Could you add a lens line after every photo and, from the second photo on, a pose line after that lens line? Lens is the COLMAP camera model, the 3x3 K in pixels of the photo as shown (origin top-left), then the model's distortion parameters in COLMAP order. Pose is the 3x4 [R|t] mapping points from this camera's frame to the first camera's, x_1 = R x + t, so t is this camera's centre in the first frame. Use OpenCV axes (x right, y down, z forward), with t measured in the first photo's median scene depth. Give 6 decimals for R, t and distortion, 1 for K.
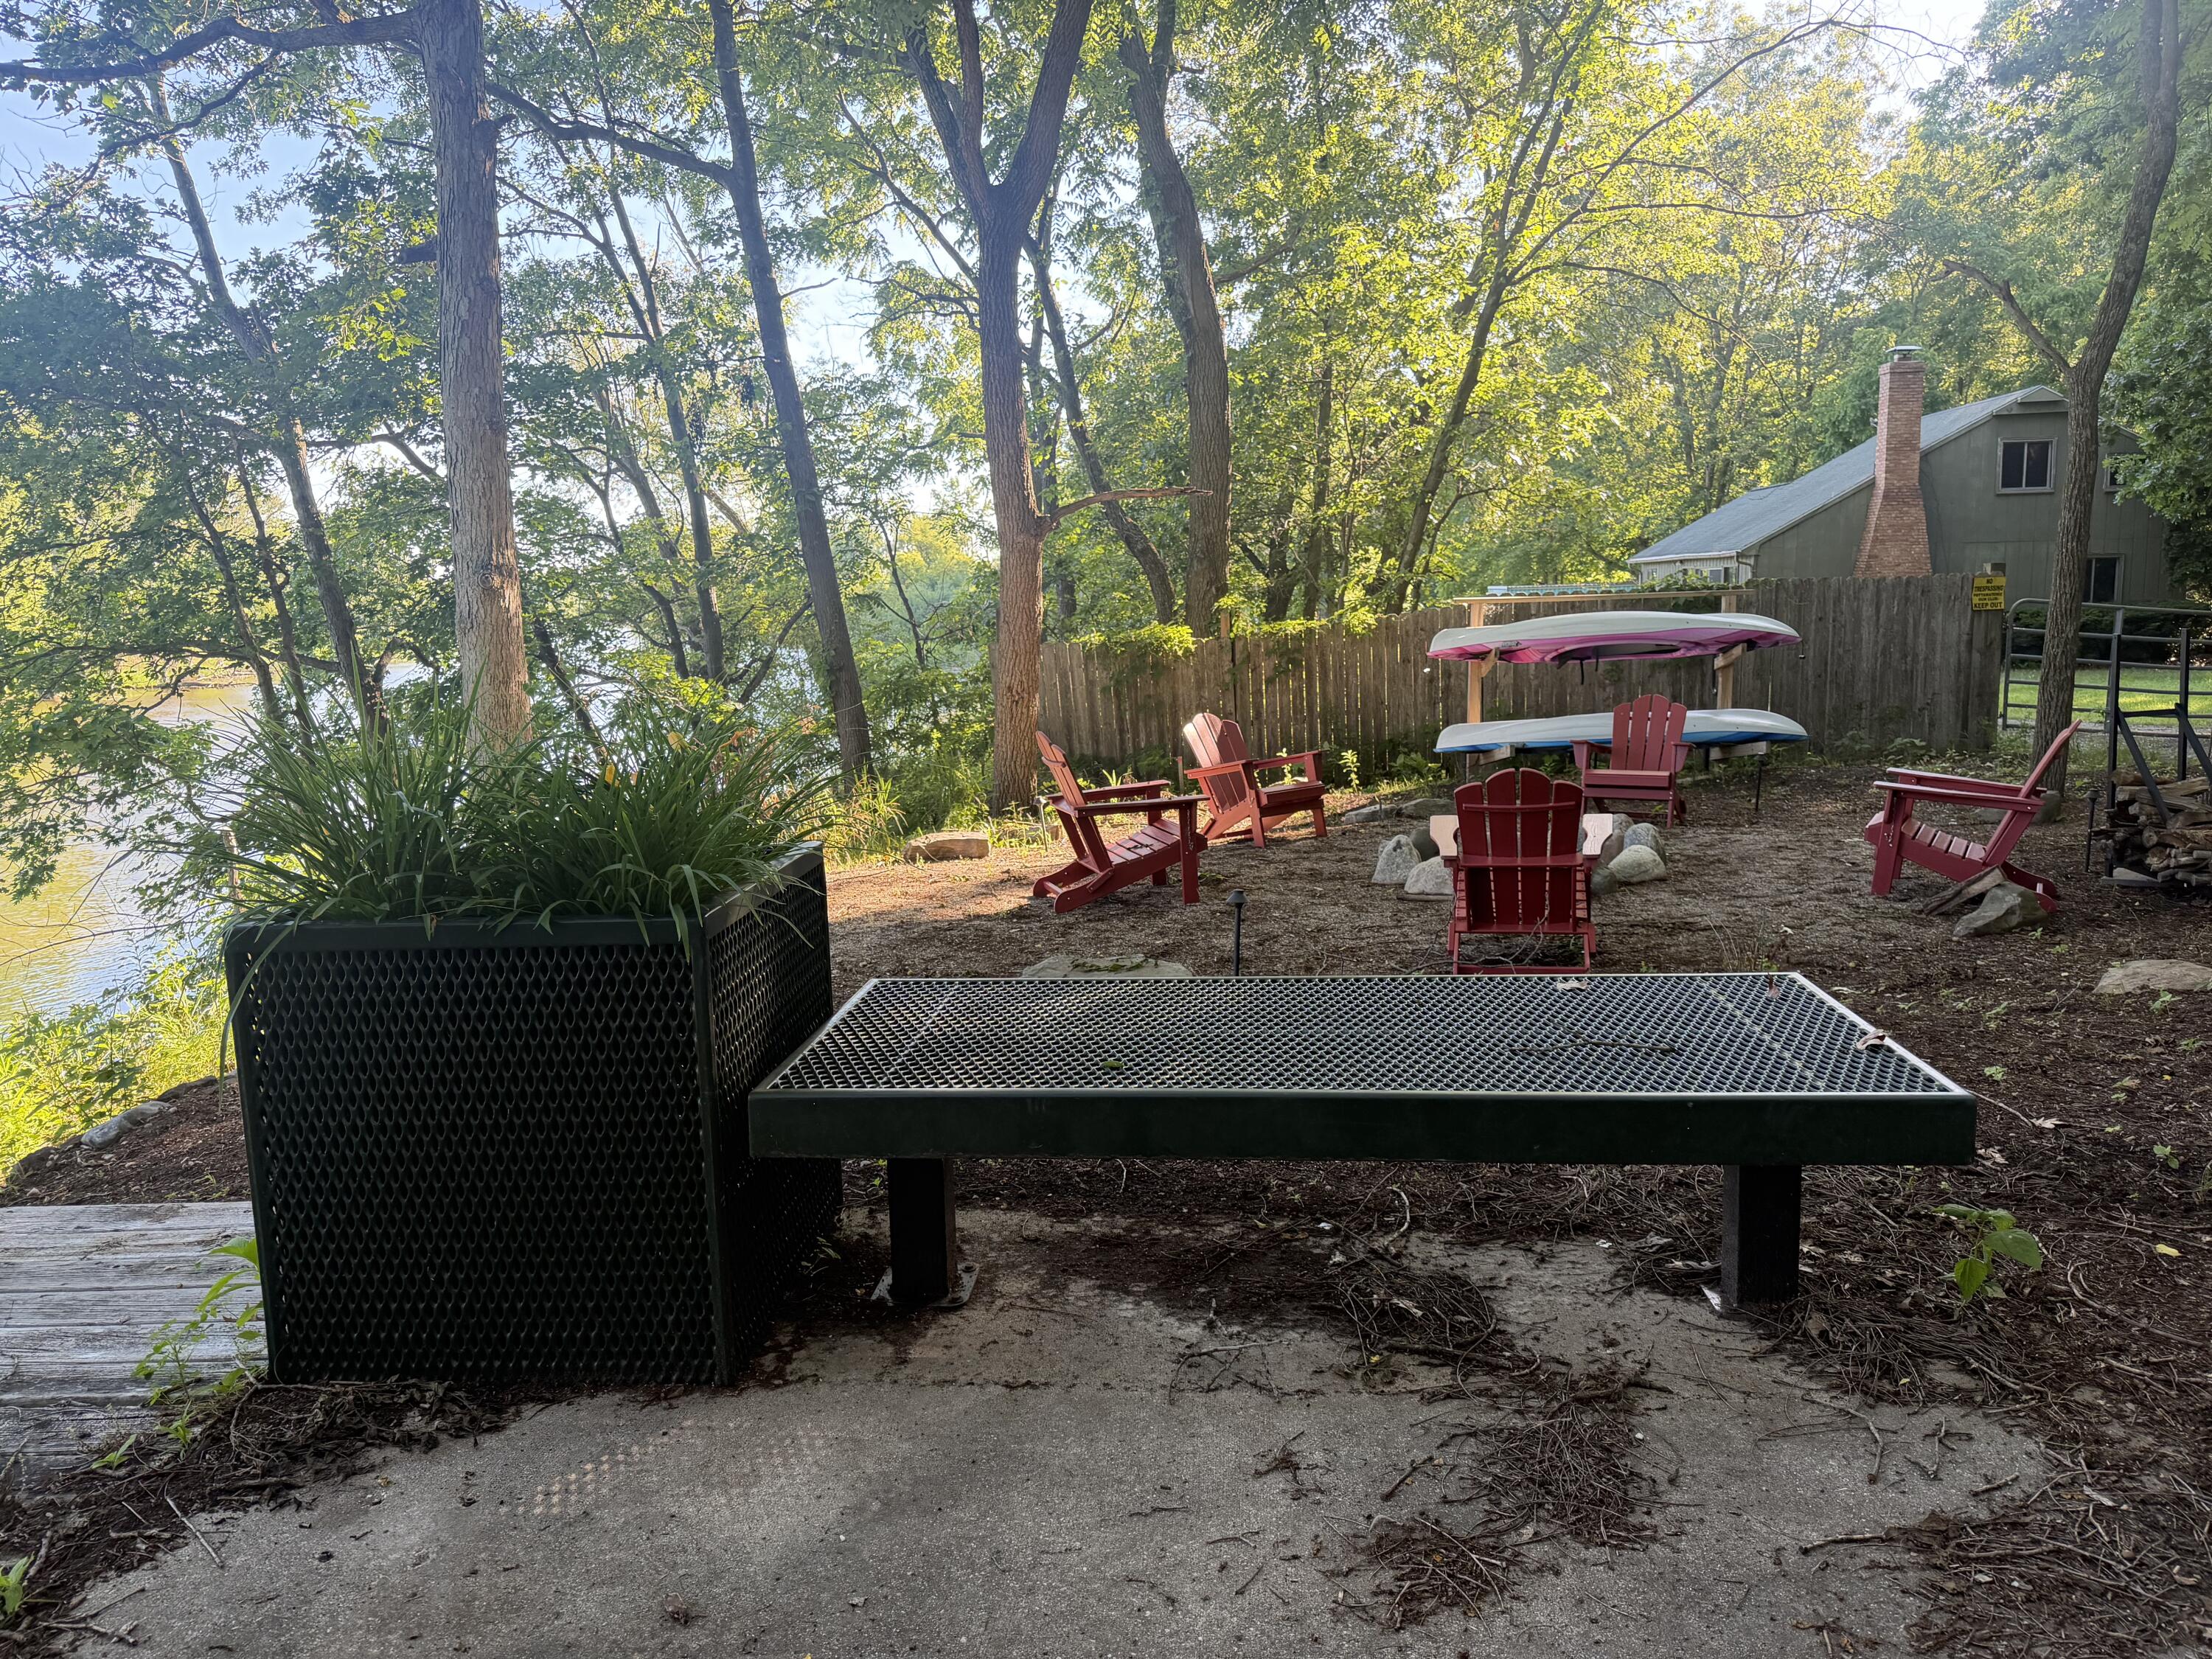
lens RADIAL K [[1569.2, 0, 1106.0], [0, 1569.2, 829.5], [0, 0, 1]] dist [-0.004305, -0.002324]
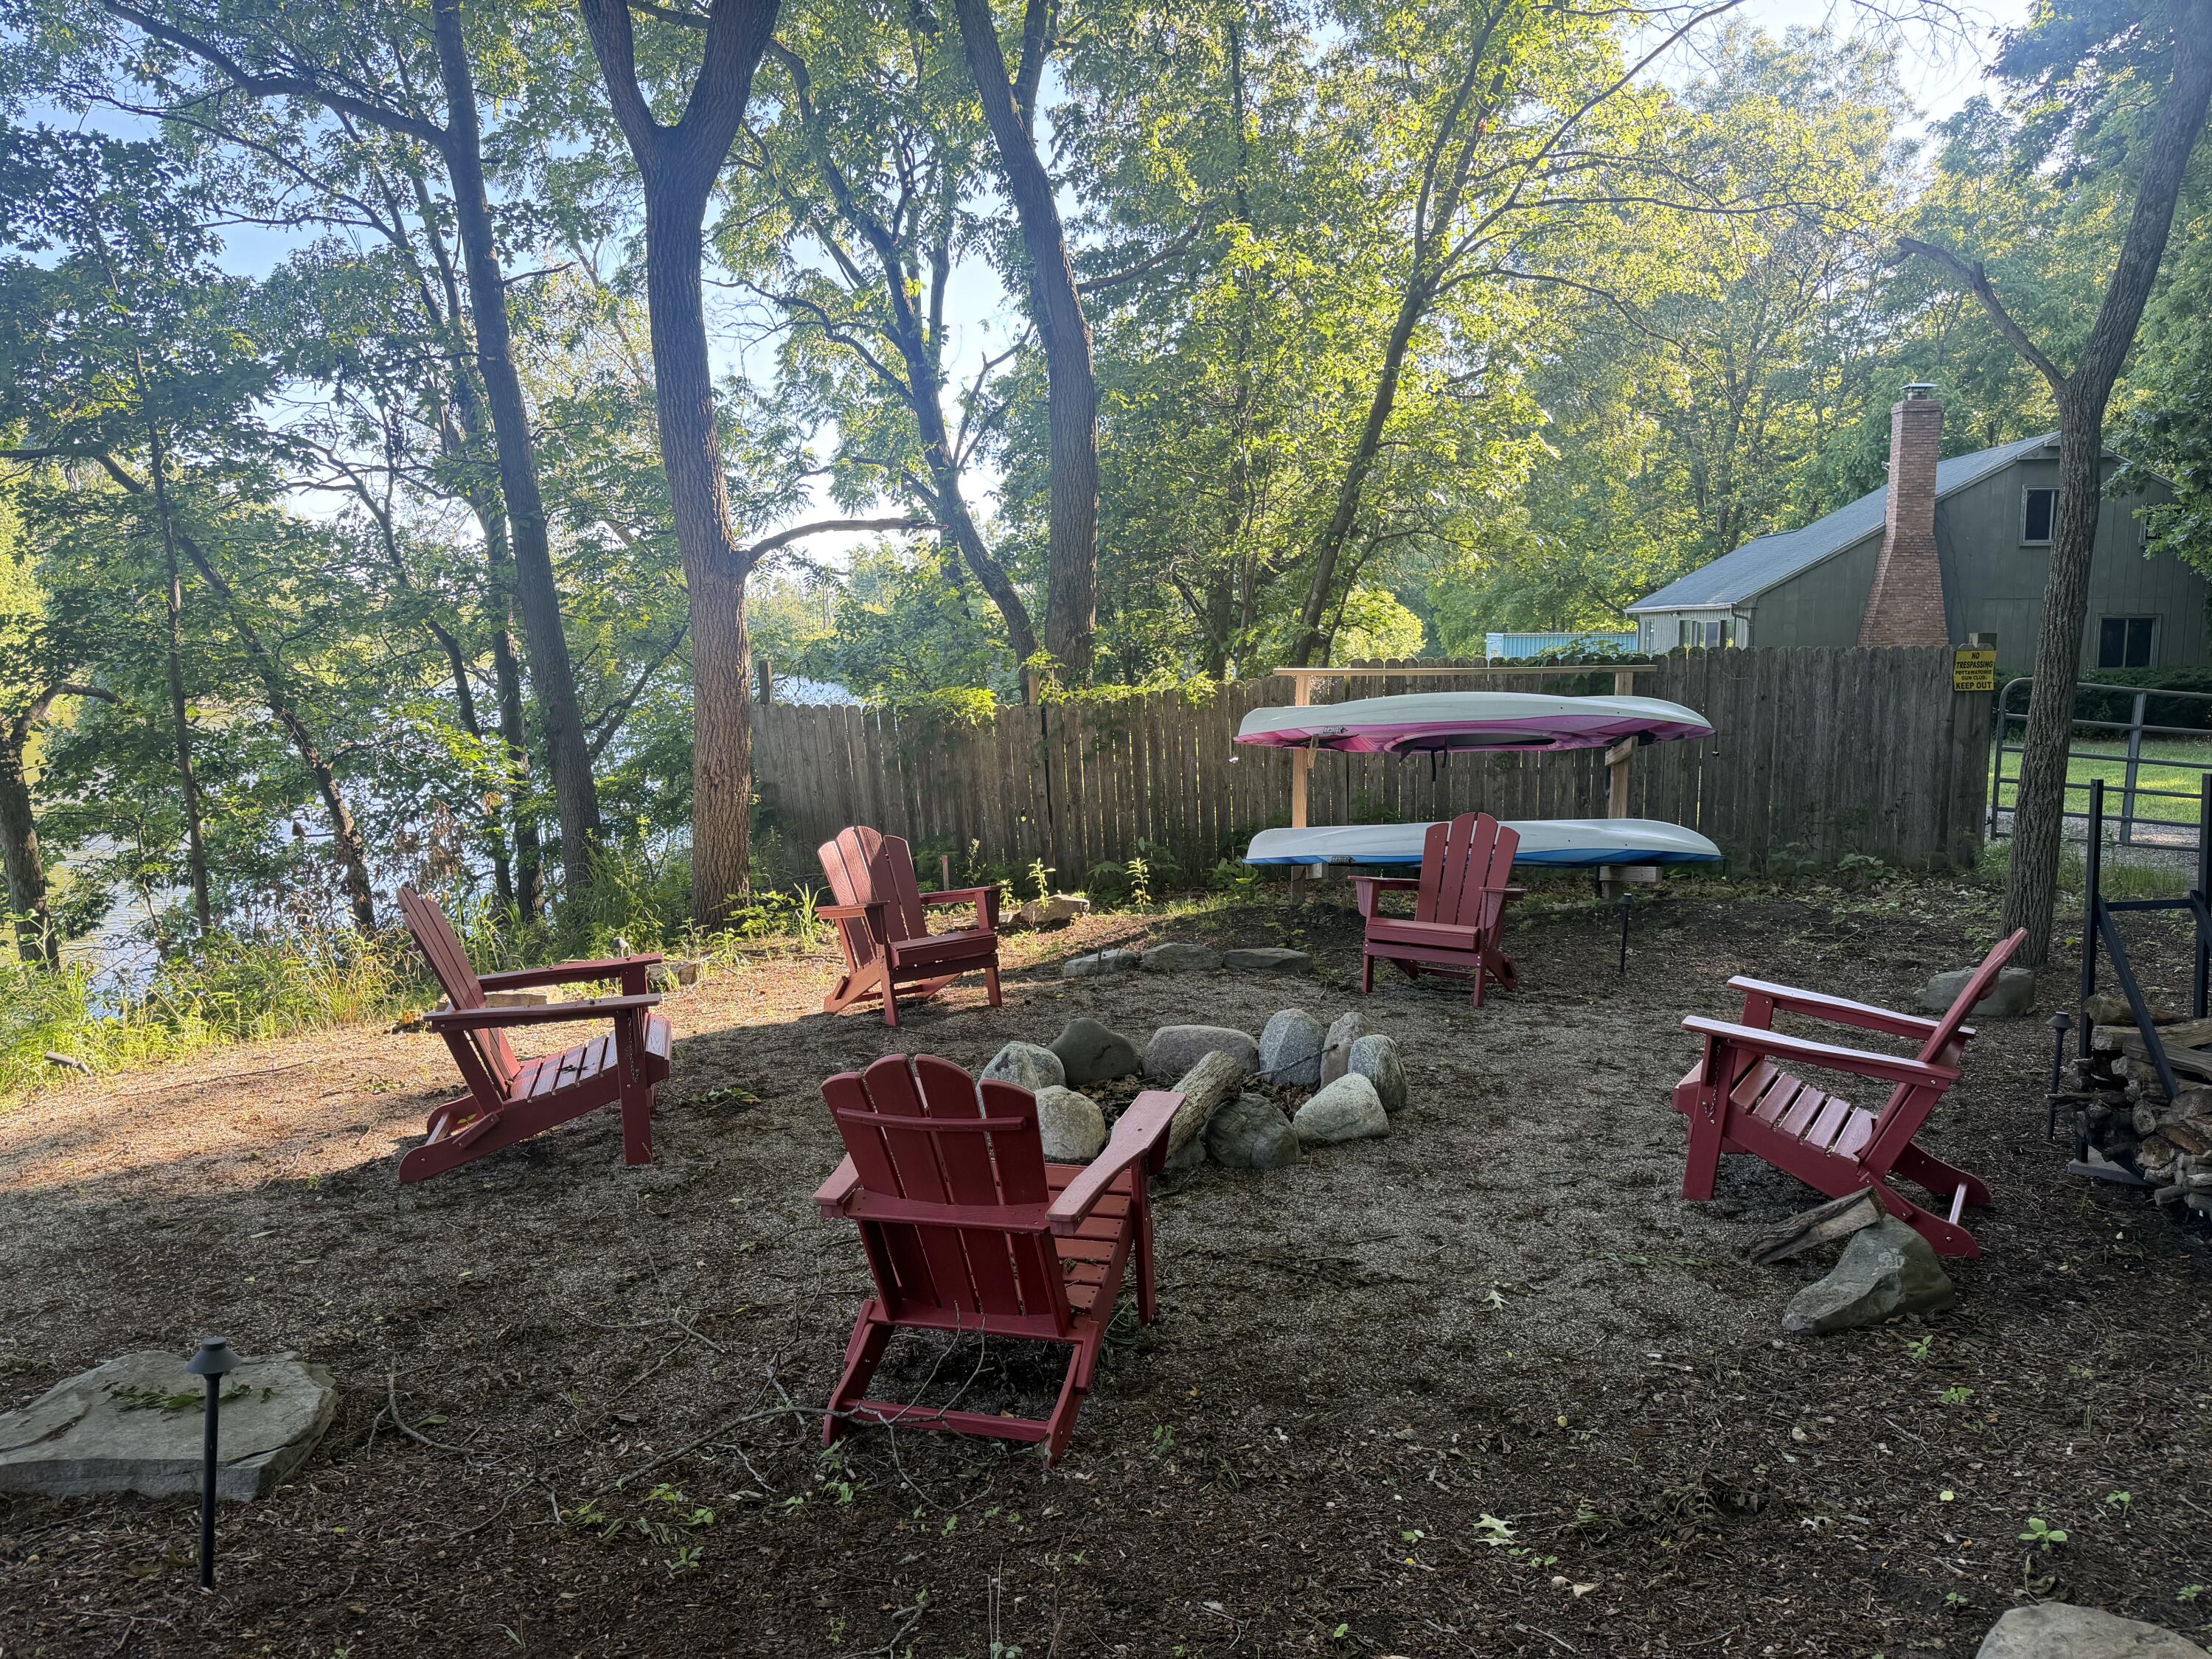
lens RADIAL K [[1550.6, 0, 1106.0], [0, 1550.6, 829.5], [0, 0, 1]] dist [0.002361, -0.009078]
pose [[0.999433, 0.023210, -0.024403, 0.108276], [-0.023671, 0.999544, -0.018763, -0.034086], [0.023957, 0.019330, 0.999526, 0.151806]]
